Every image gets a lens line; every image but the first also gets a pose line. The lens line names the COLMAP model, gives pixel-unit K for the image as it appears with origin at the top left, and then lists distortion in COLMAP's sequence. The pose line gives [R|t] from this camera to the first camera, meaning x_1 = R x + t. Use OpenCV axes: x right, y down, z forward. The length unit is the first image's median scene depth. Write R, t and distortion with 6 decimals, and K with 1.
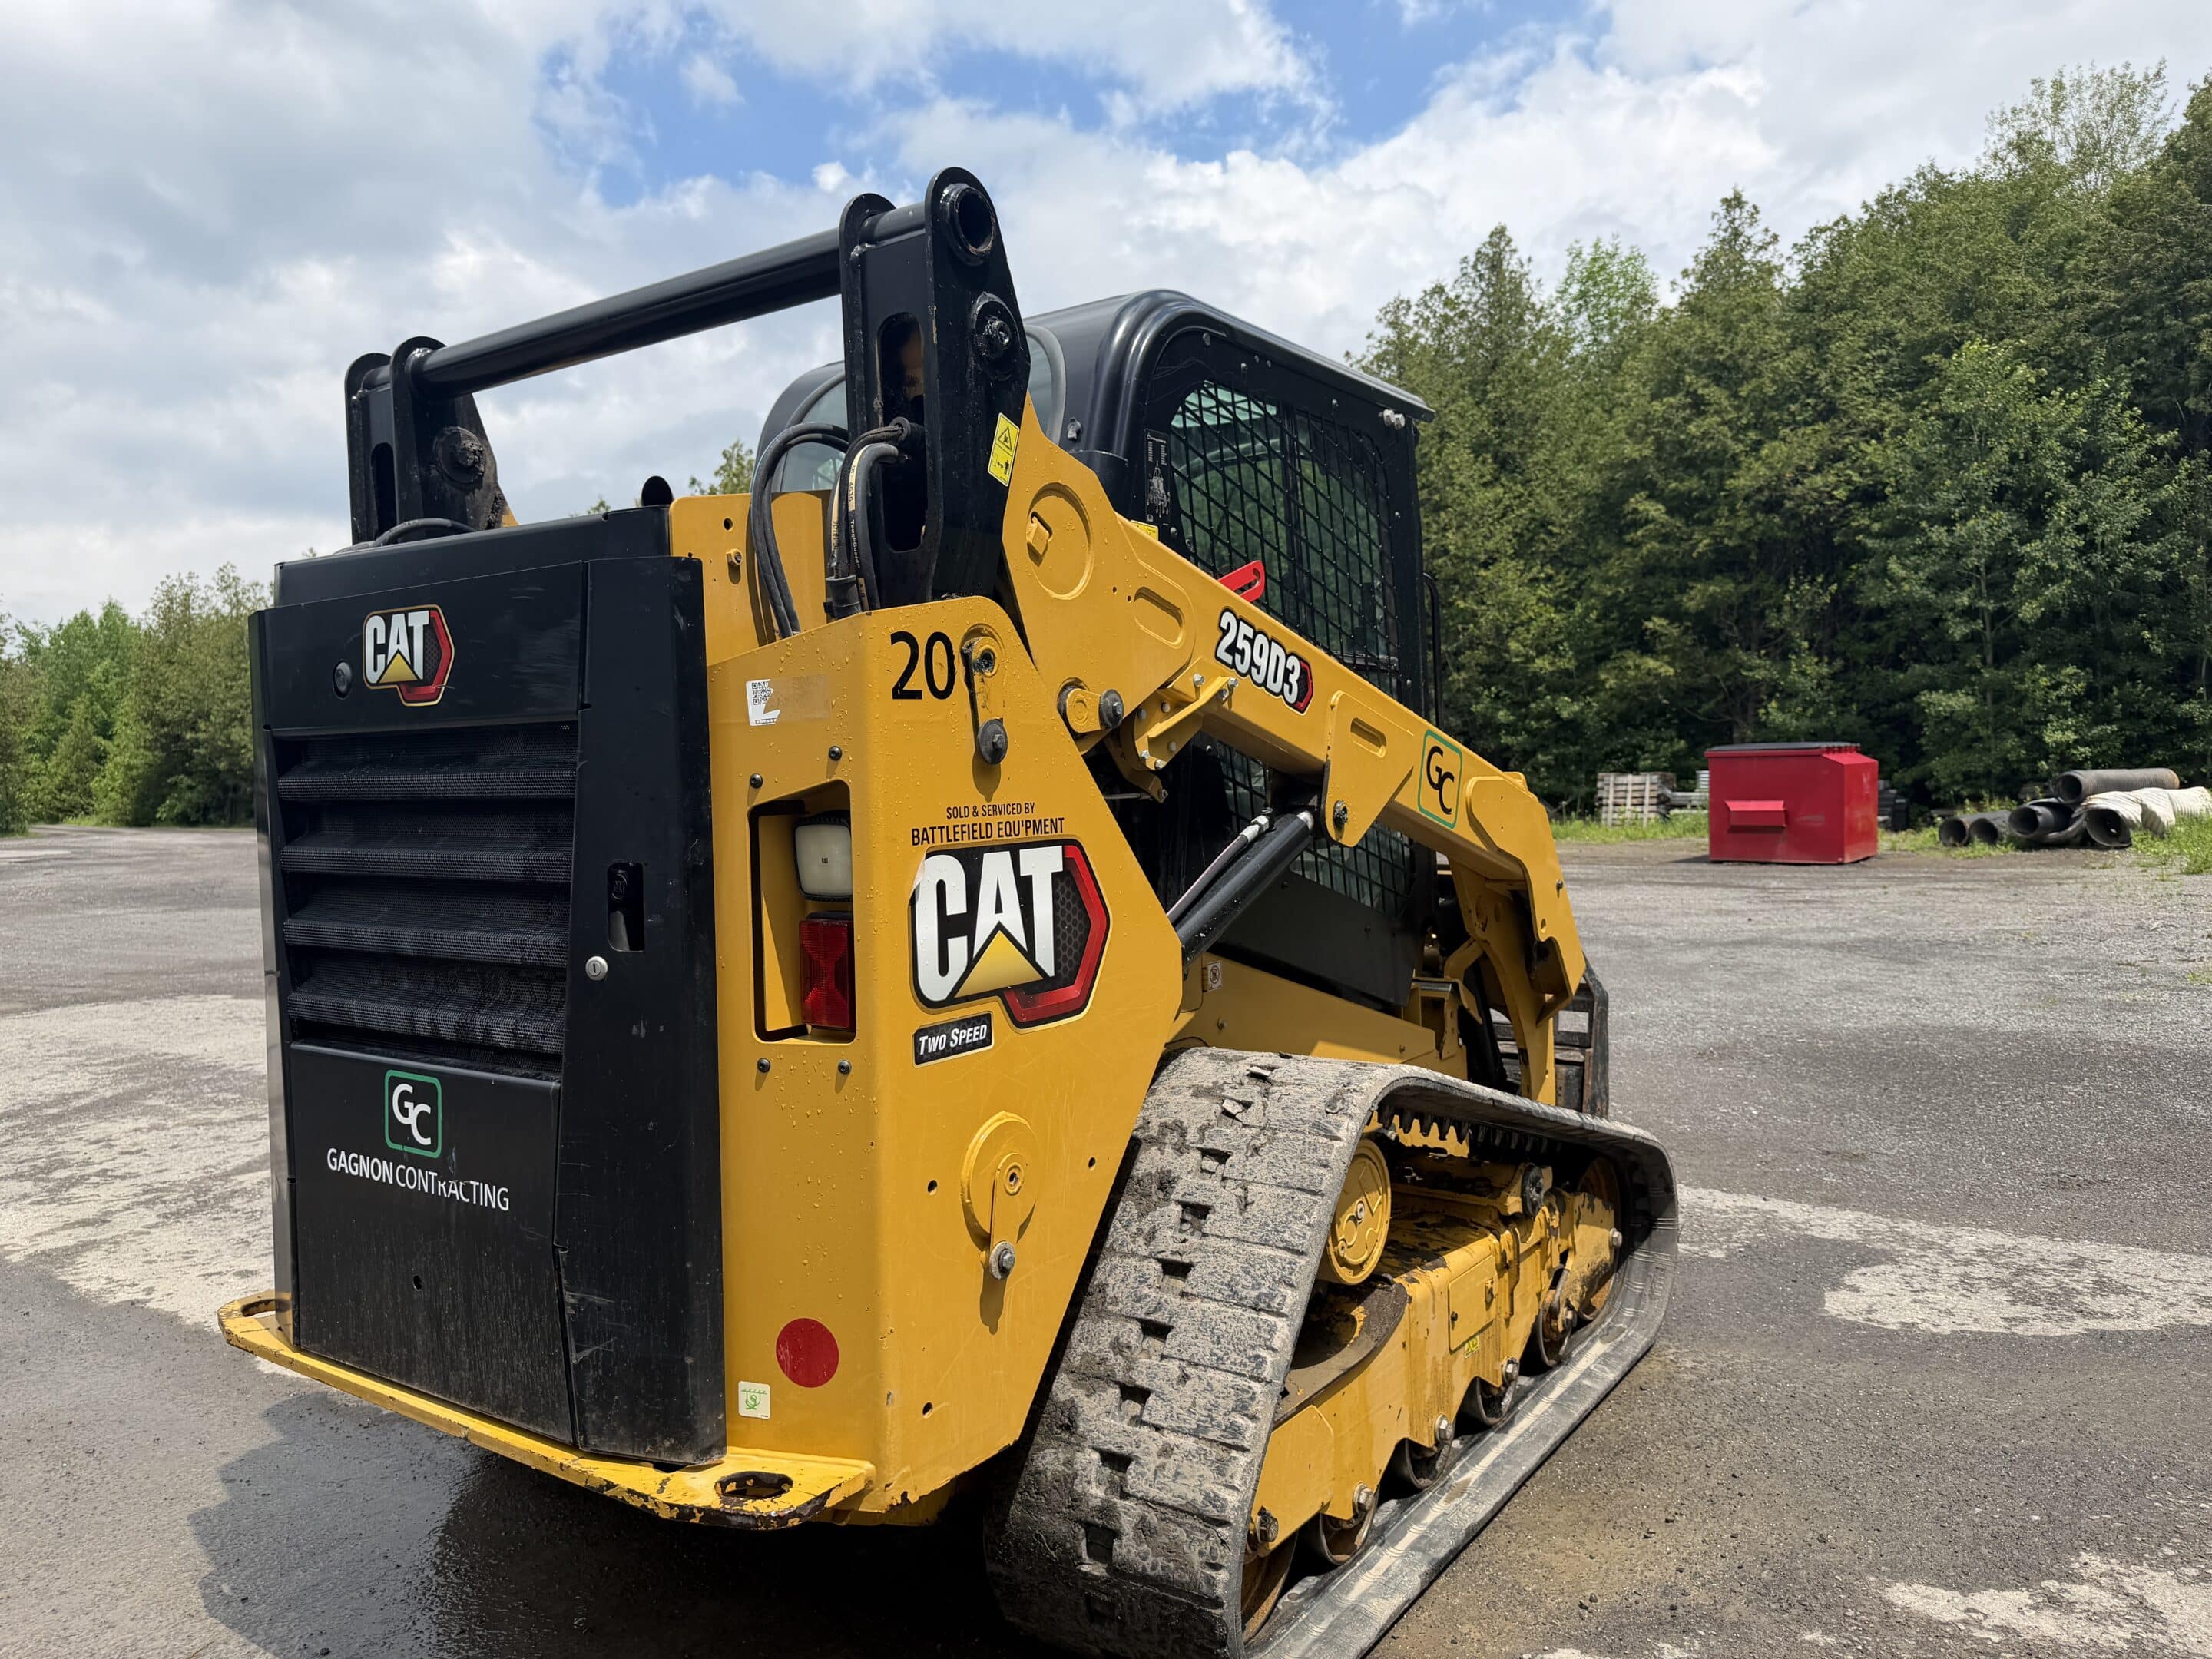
lens RADIAL K [[1534.3, 0, 1106.0], [0, 1534.3, 829.5], [0, 0, 1]] dist [0.001784, -0.000186]
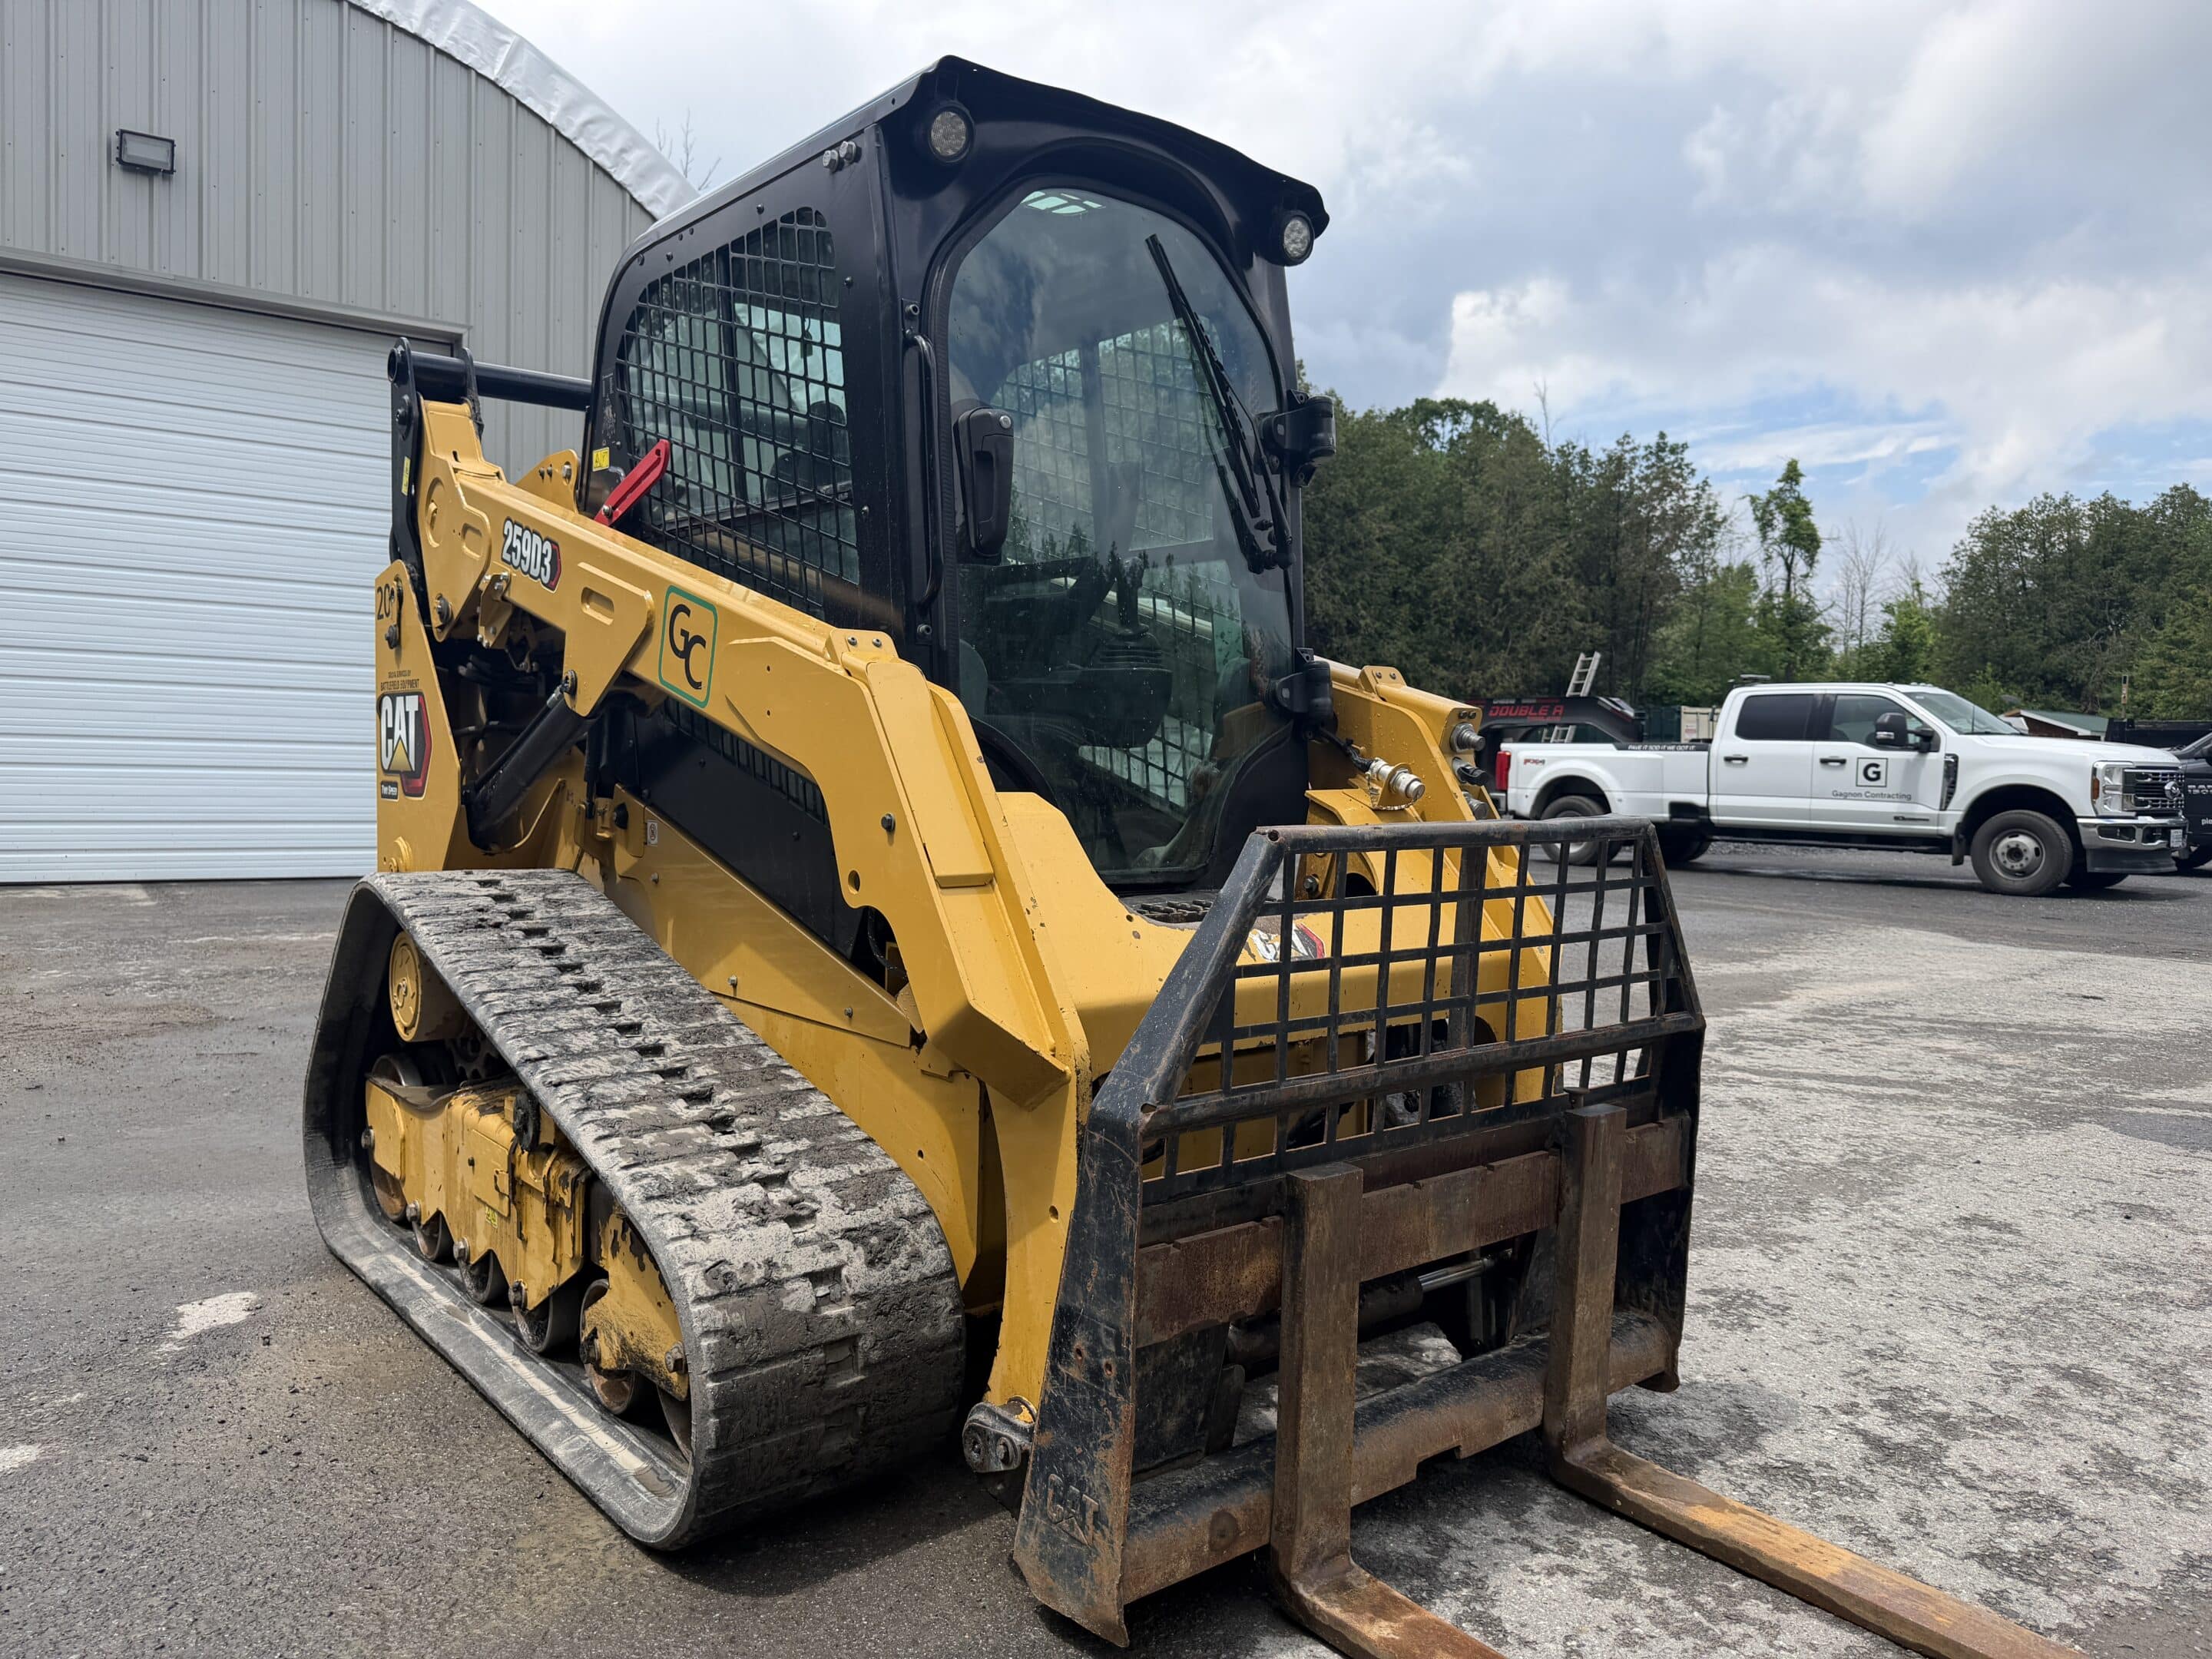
lens RADIAL K [[1550.9, 0, 1106.0], [0, 1550.9, 829.5], [0, 0, 1]] dist [-0.003432, 0.001873]
pose [[-0.239364, 0.086970, -0.967027, 1.121166], [-0.034268, 0.994603, 0.097933, -0.027757], [0.970325, 0.056580, -0.235091, 1.648296]]
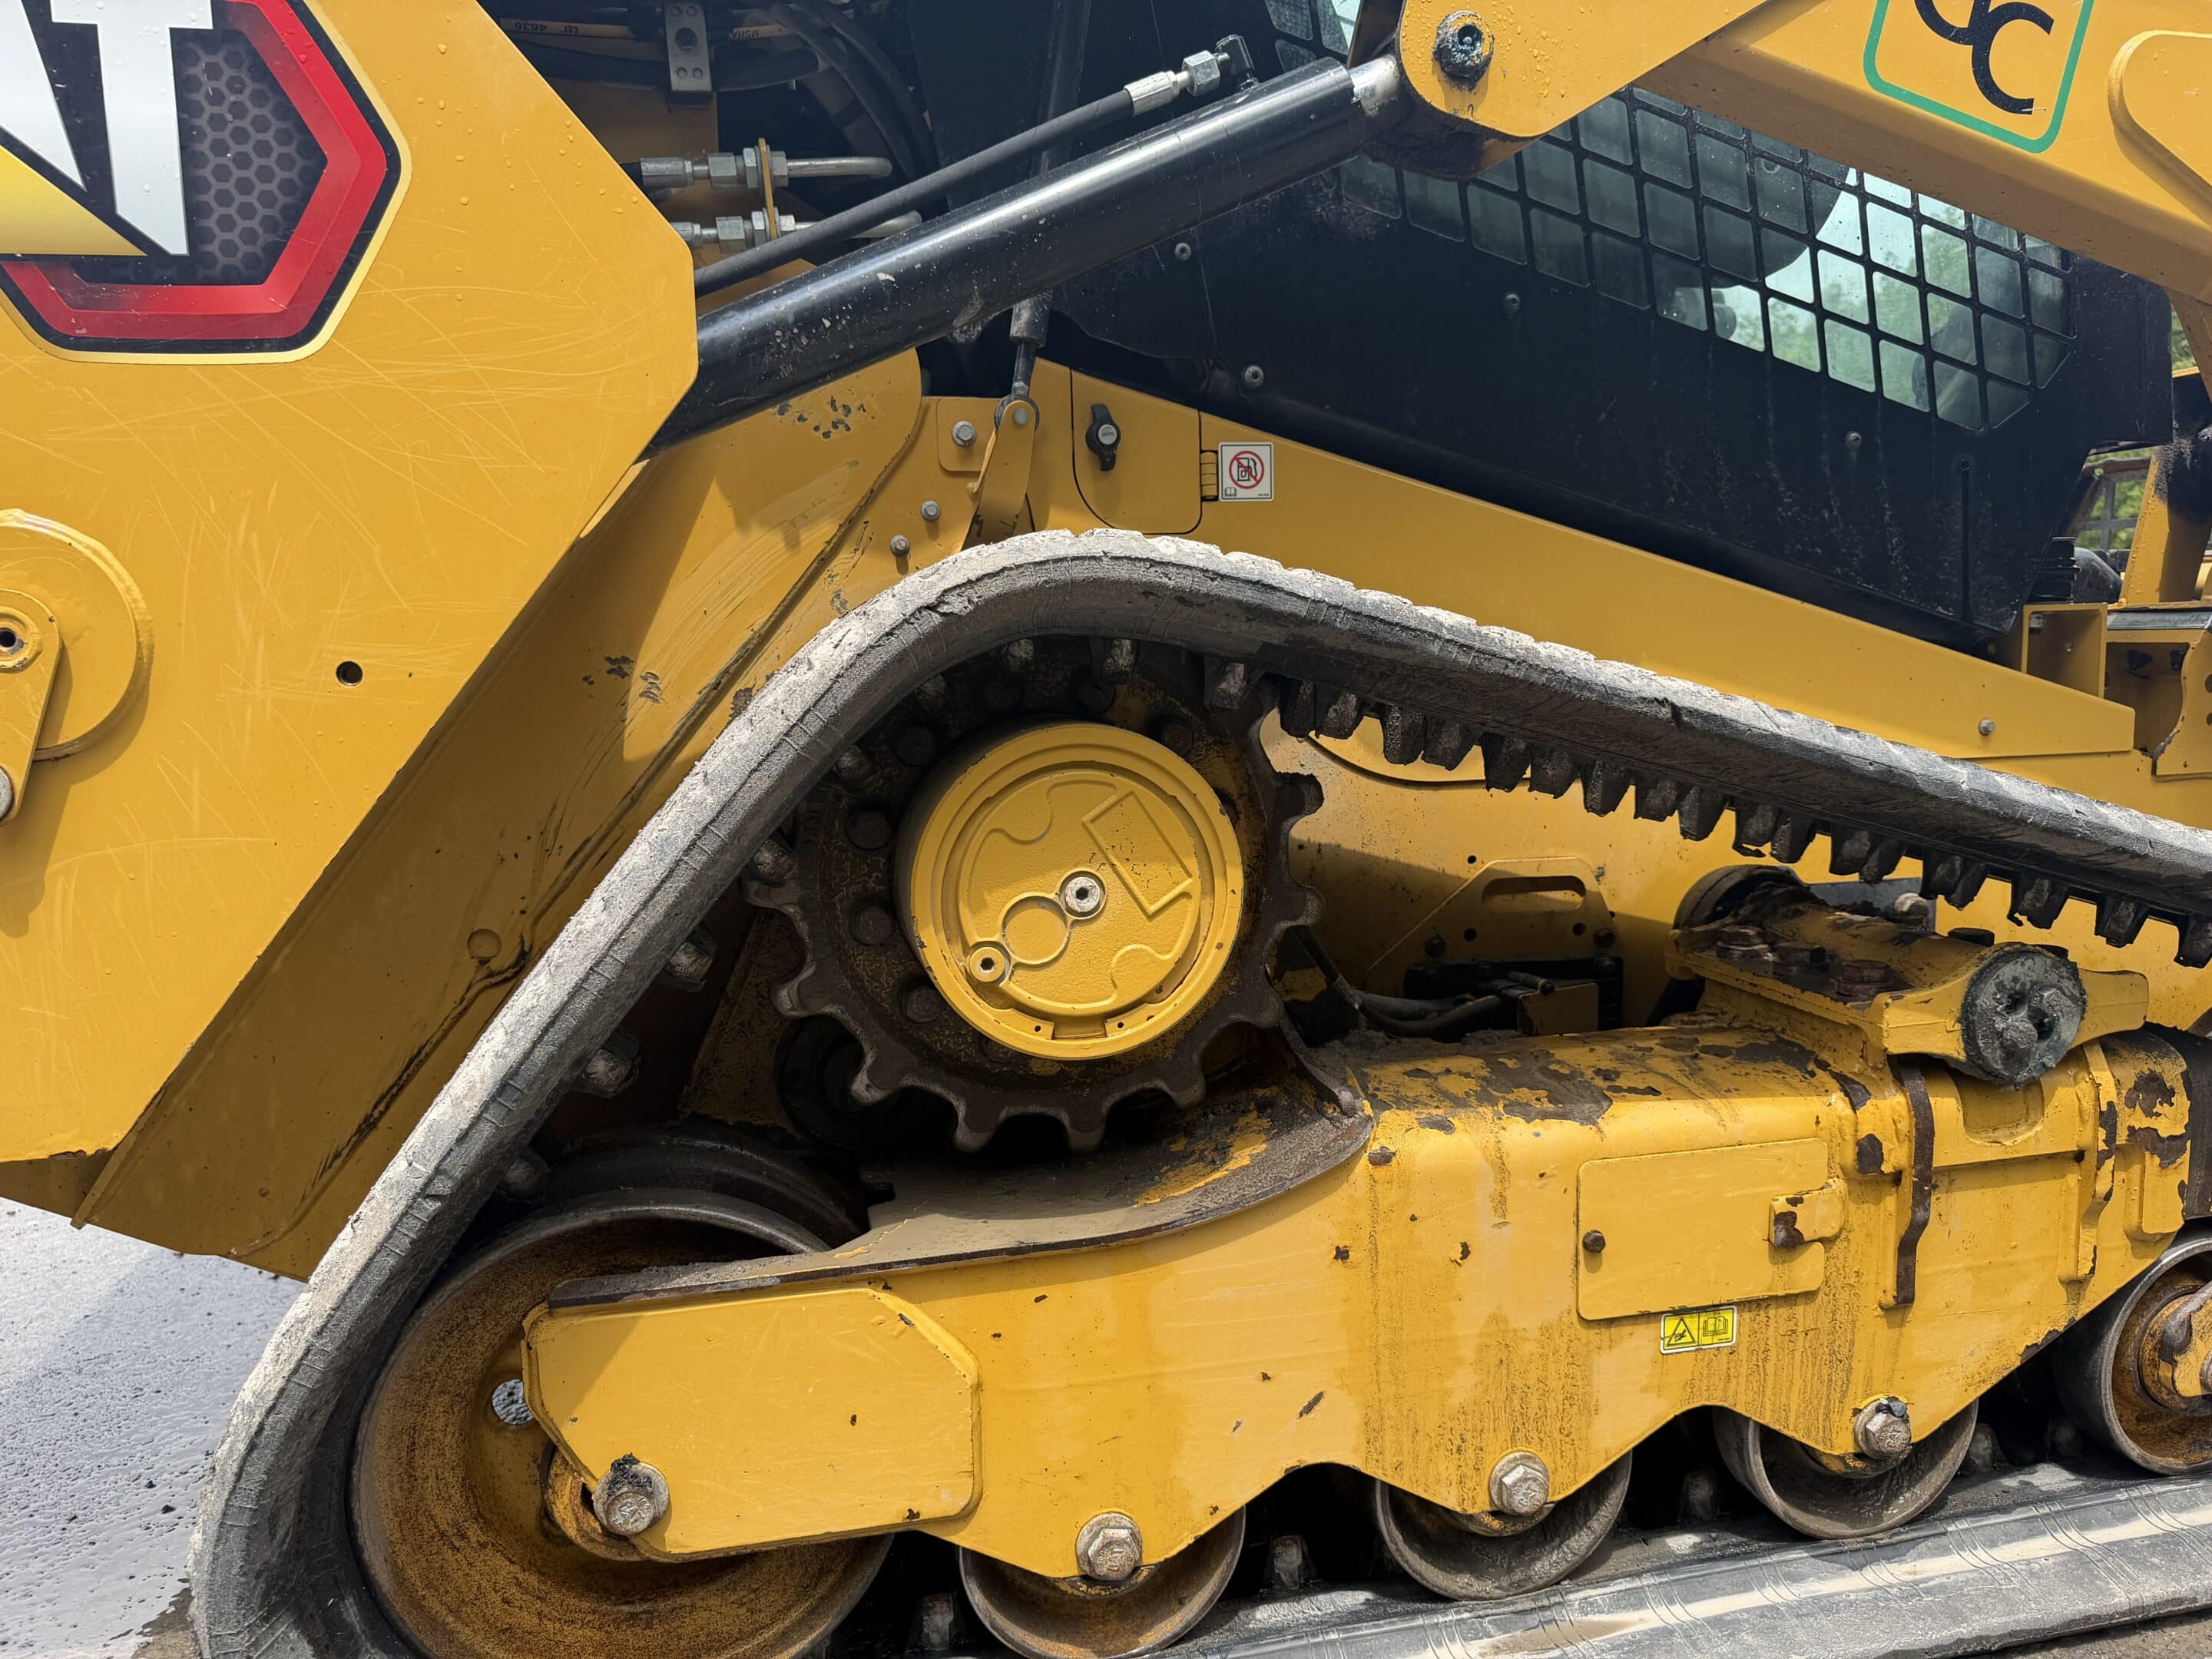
lens RADIAL K [[1535.7, 0, 1110.0], [0, 1535.7, 865.1], [0, 0, 1]] dist [0.055869, -0.054039]
pose [[0.753992, 0.094496, -0.650052, 0.387781], [-0.012702, 0.991511, 0.129400, 0.163268], [0.656761, -0.089310, 0.748791, 0.606886]]
